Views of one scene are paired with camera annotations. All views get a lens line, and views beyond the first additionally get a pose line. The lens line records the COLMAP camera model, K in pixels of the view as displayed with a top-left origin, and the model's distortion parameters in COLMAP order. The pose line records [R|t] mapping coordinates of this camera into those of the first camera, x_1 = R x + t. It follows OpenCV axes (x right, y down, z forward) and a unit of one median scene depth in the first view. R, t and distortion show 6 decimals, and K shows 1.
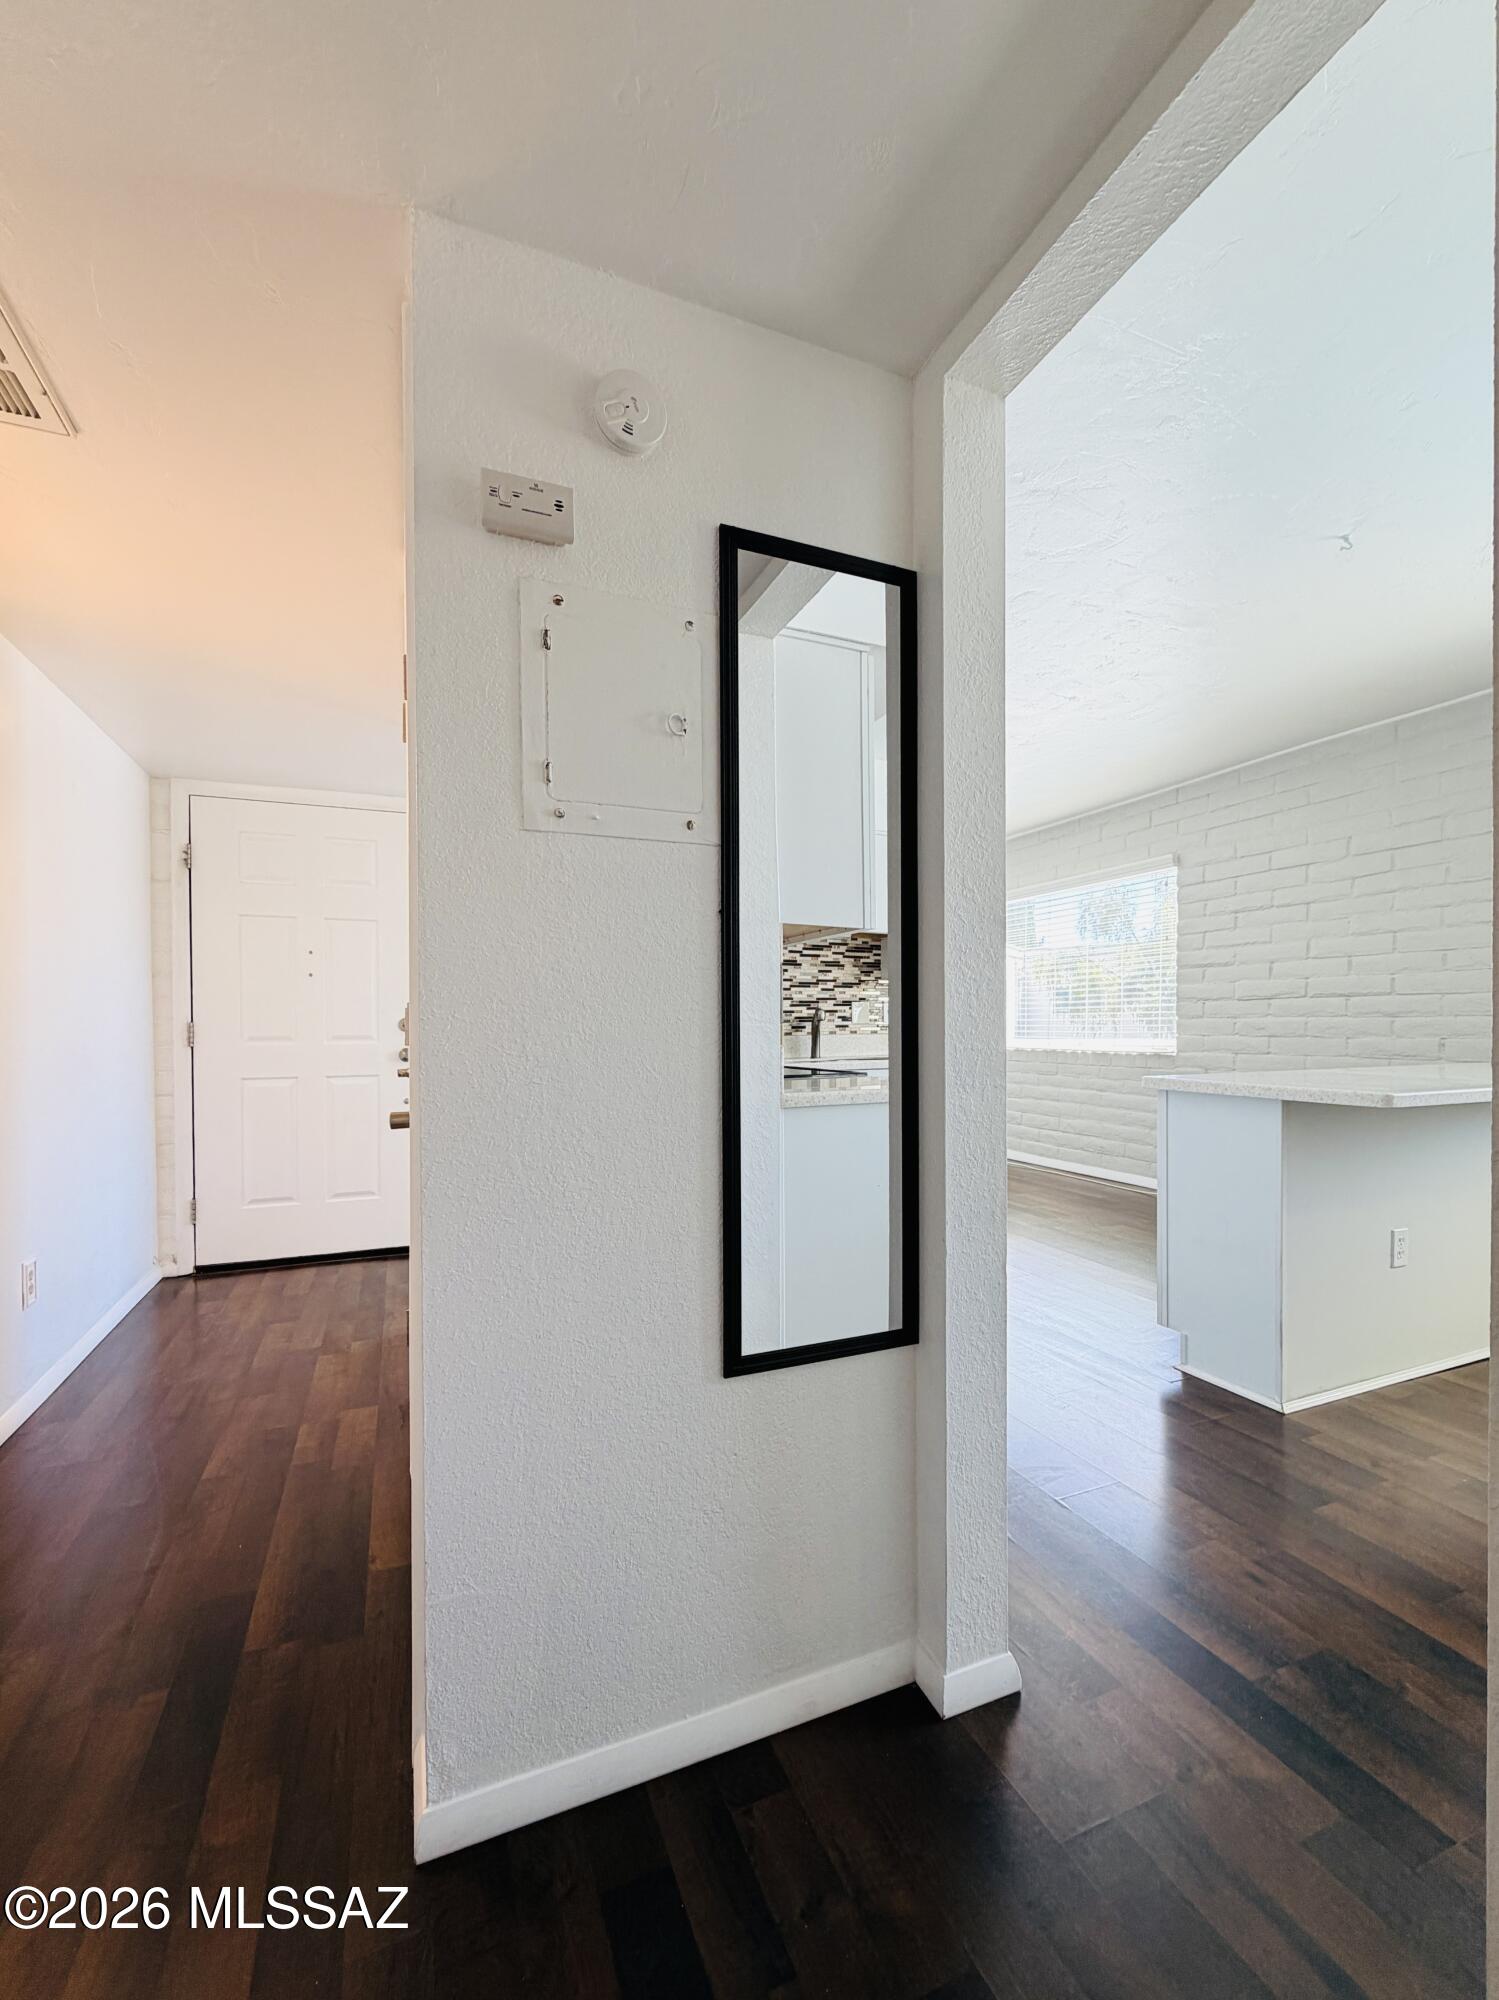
lens RADIAL K [[840.5, 0, 748.3], [0, 840.5, 1040.1], [0, 0, 1]] dist [0.000406, 0.000057]
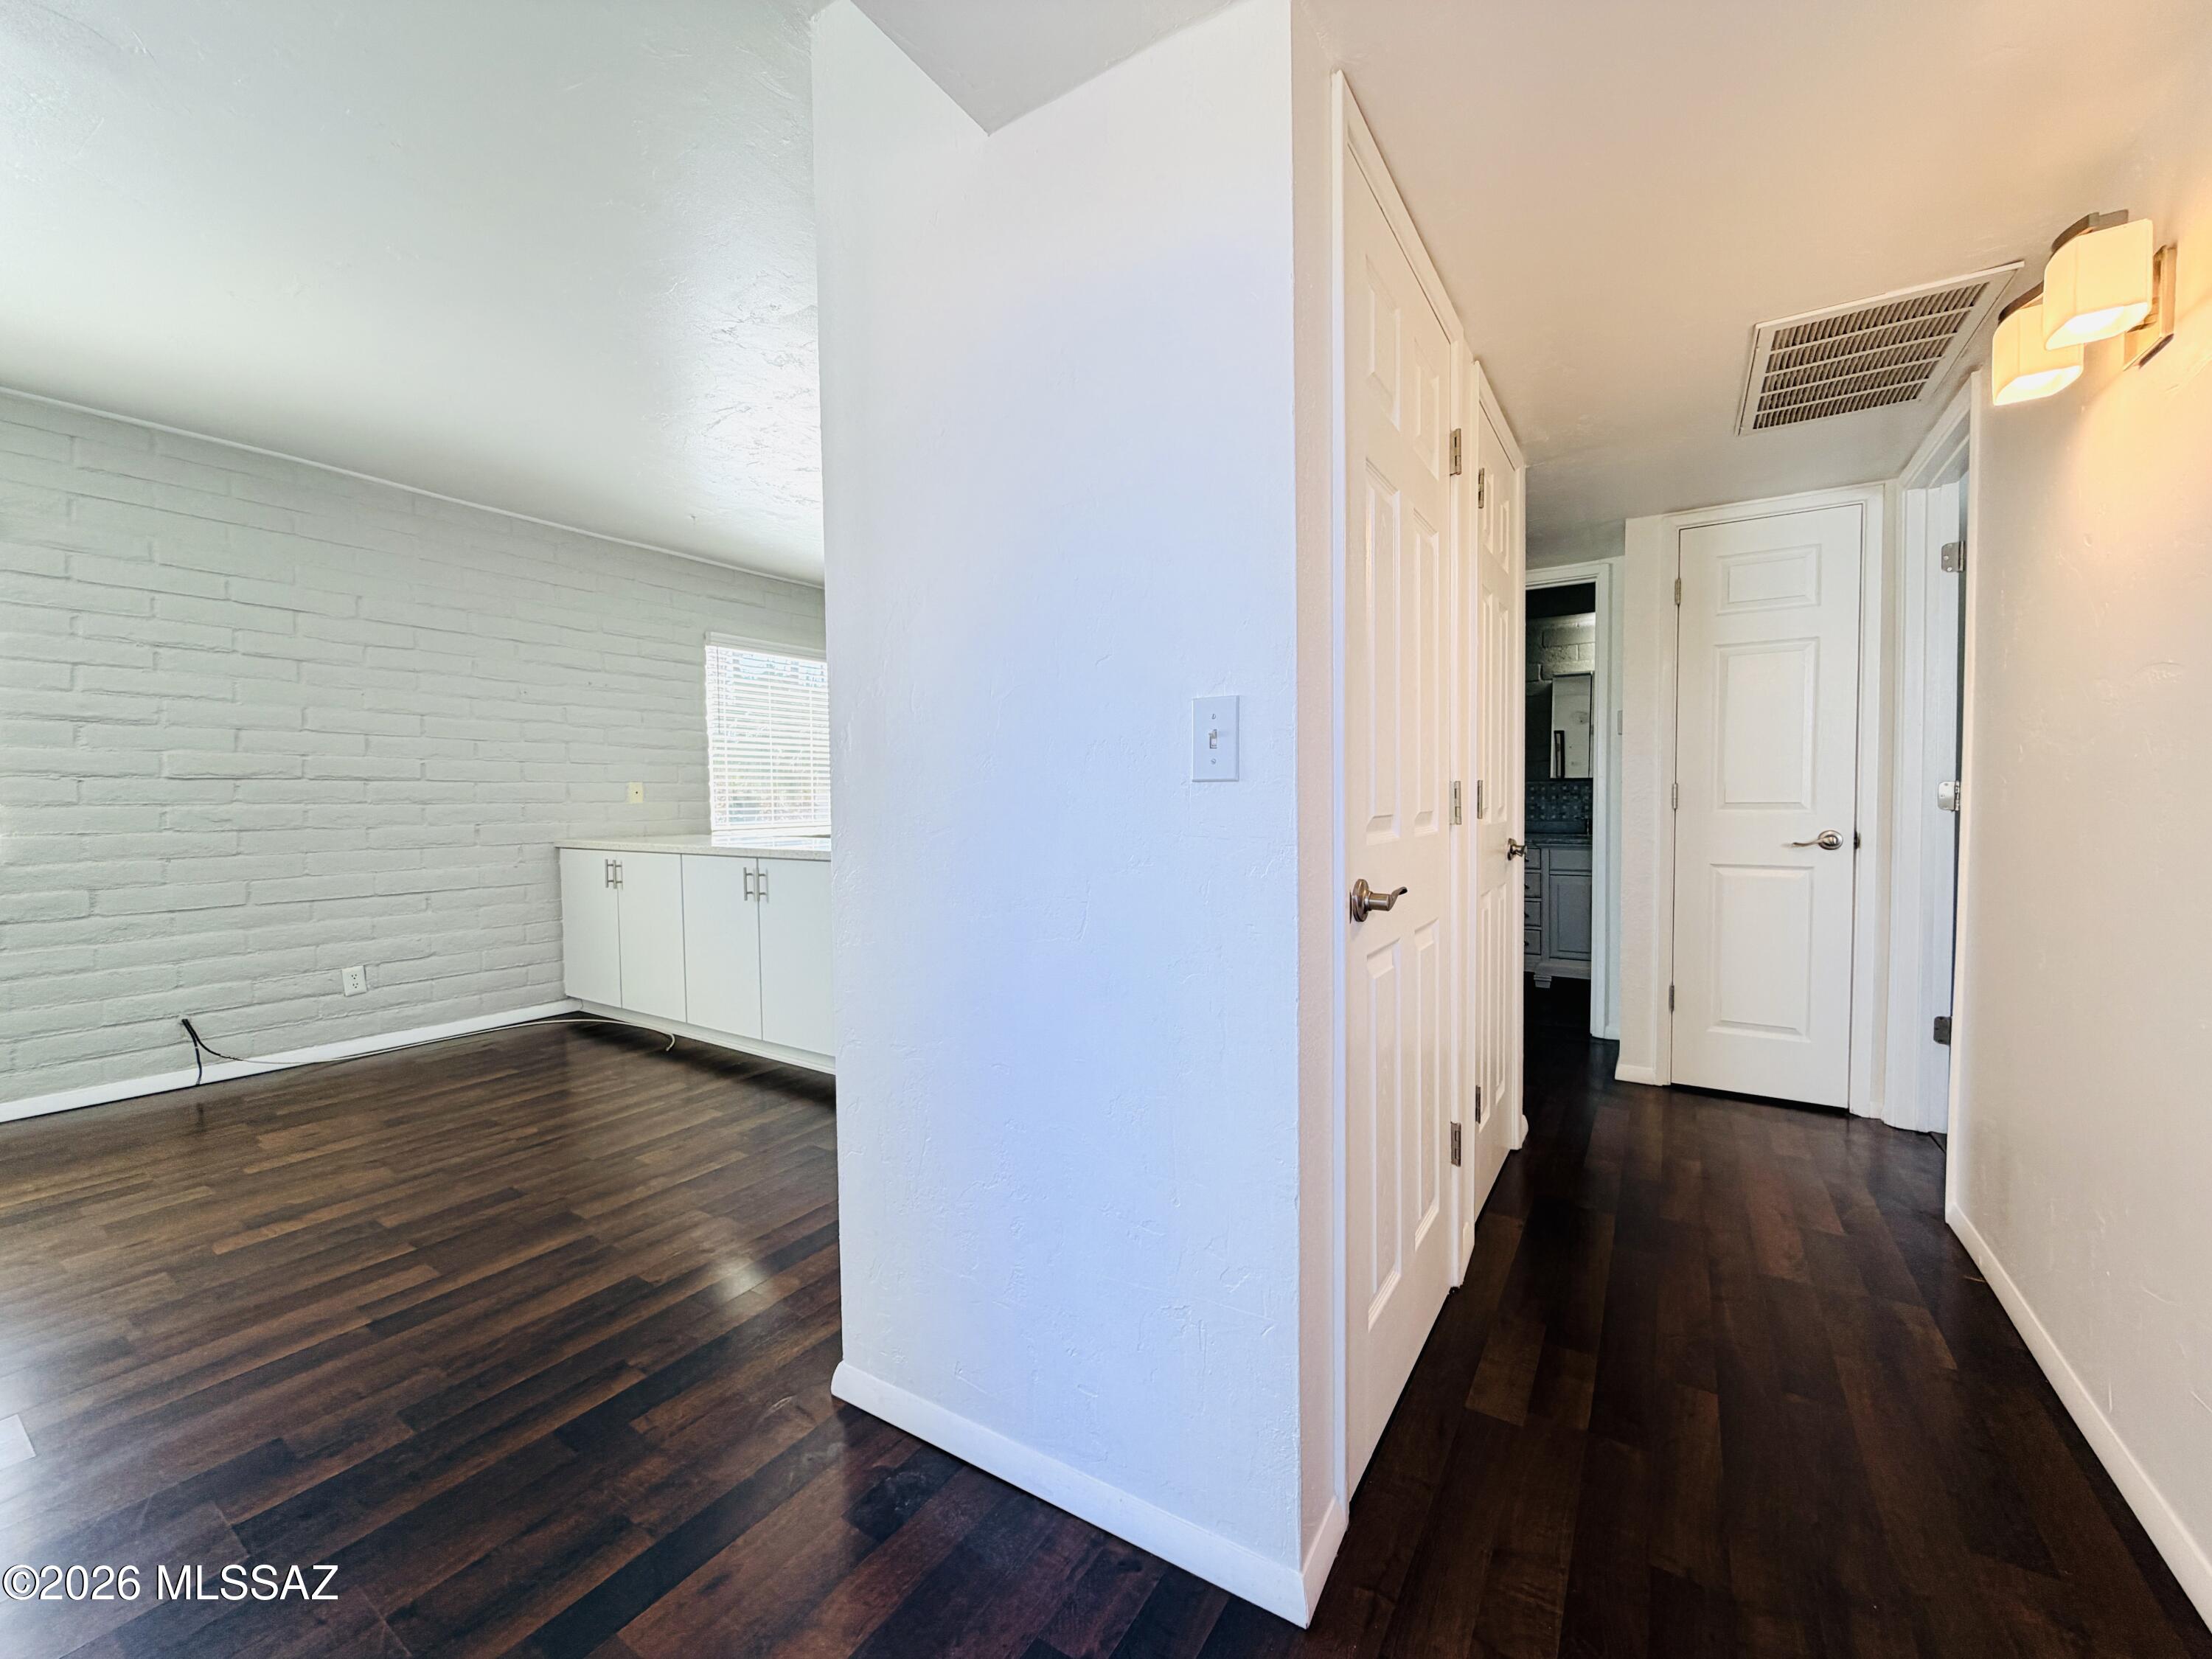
lens RADIAL K [[882.7, 0, 1096.0], [0, 882.7, 828.4], [0, 0, 1]] dist [0.000049, -0.000167]
pose [[-0.561075, -0.015568, 0.827618, -0.427950], [0.027451, 0.998923, 0.037401, -0.014726], [-0.827309, 0.043704, -0.560044, 0.820219]]
